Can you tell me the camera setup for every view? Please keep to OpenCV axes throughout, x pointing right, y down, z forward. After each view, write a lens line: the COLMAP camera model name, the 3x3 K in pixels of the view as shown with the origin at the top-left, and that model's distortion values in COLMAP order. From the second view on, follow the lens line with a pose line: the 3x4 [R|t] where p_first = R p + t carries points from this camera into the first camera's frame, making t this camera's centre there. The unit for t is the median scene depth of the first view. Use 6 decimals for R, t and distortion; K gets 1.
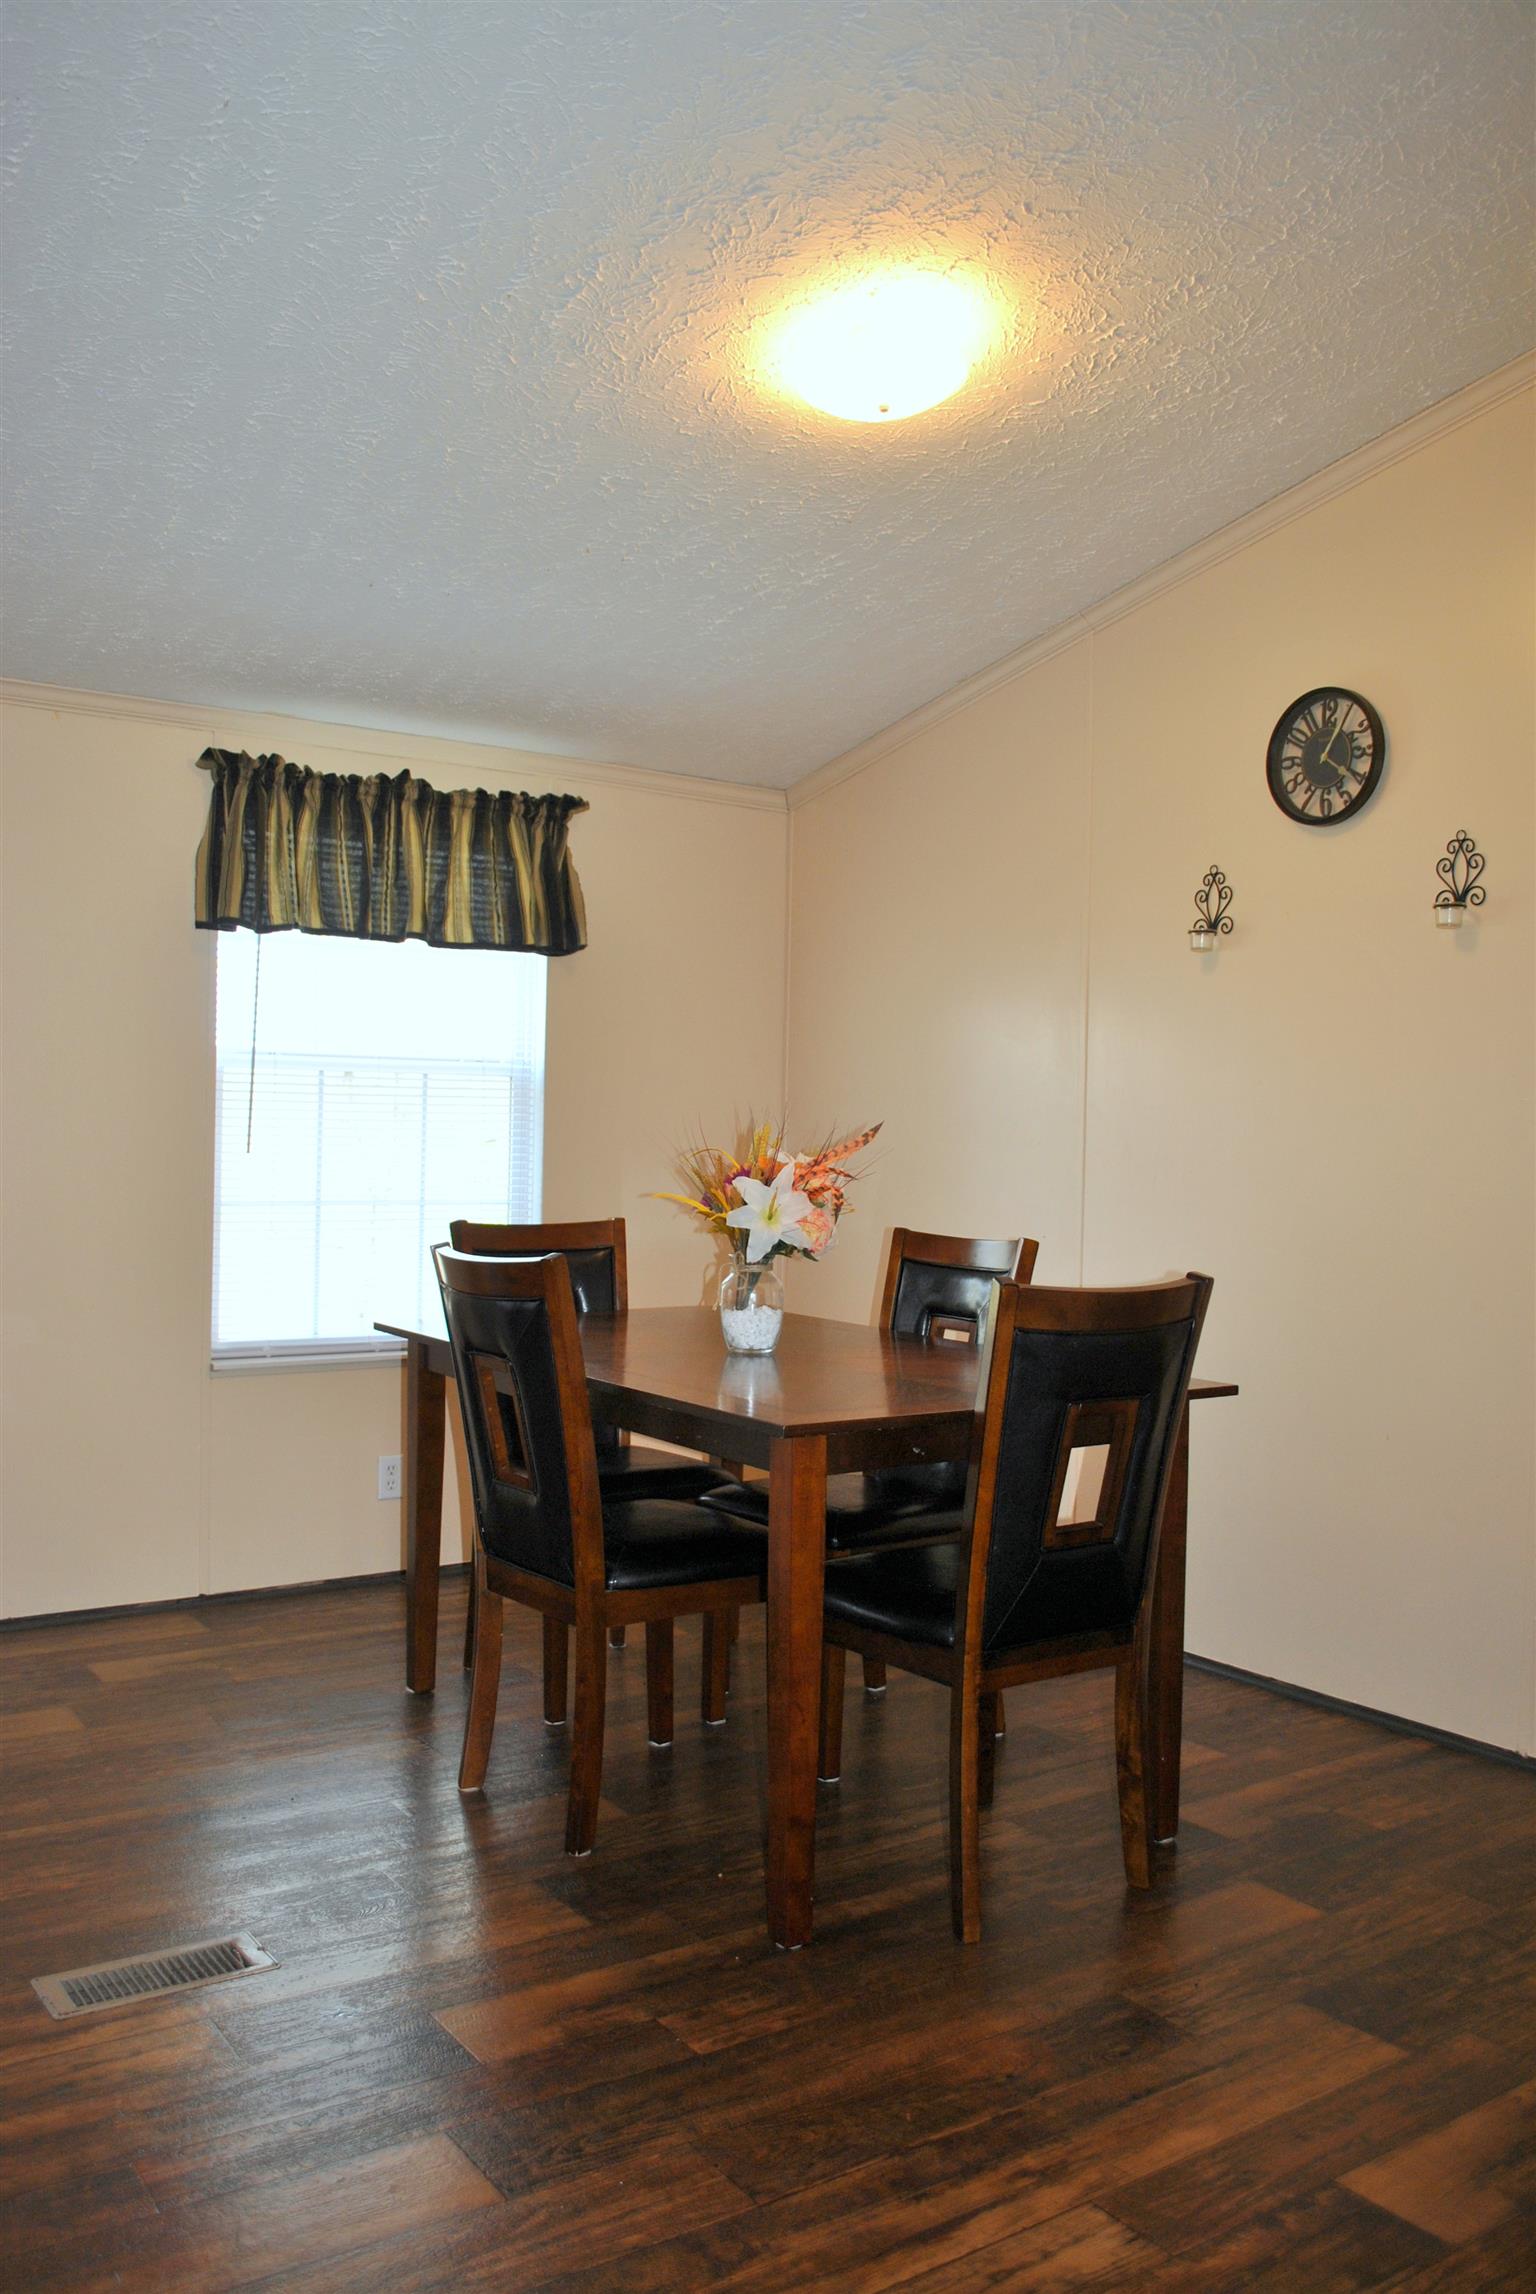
lens RADIAL K [[1806.3, 0, 768.0], [0, 1806.3, 1147.0], [0, 0, 1]] dist [-0.079422, 0.004500]
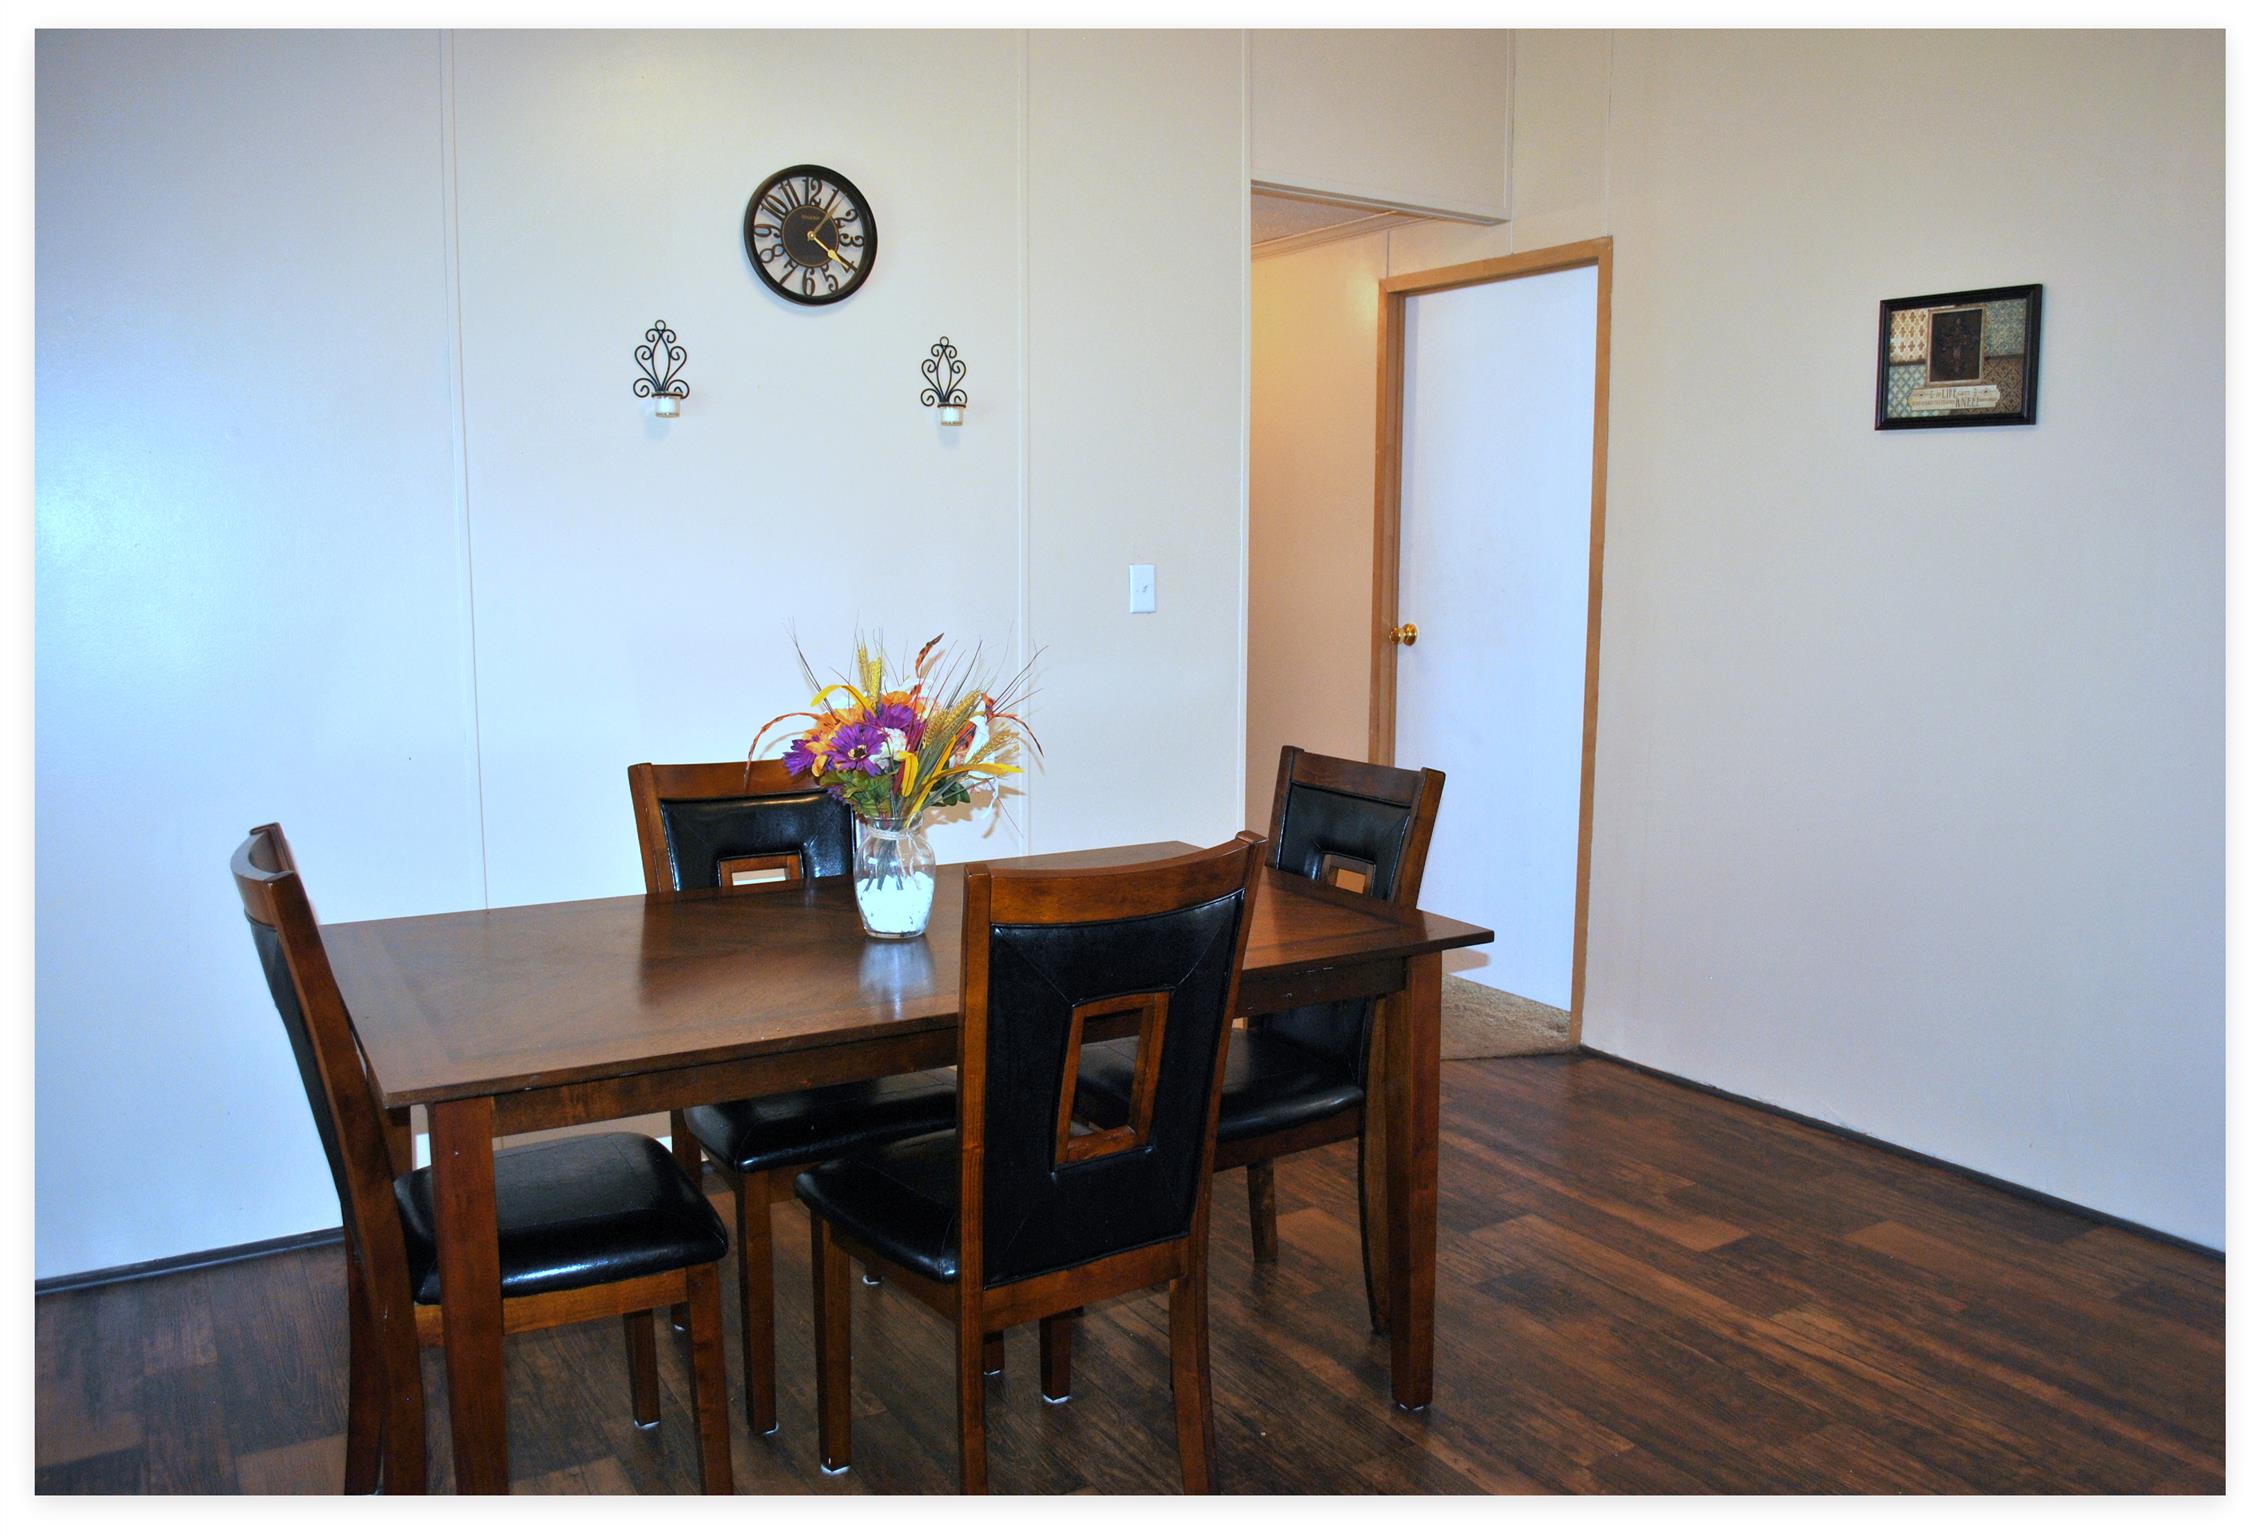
lens RADIAL K [[1703.1, 0, 1130.0], [0, 1703.1, 768.0], [0, 0, 1]] dist [-0.093193, 0.002502]
pose [[0.069933, -0.160426, 0.984567, -0.666027], [-0.000791, 0.986975, 0.160874, -0.076528], [-0.997551, -0.012029, 0.068895, 0.764501]]
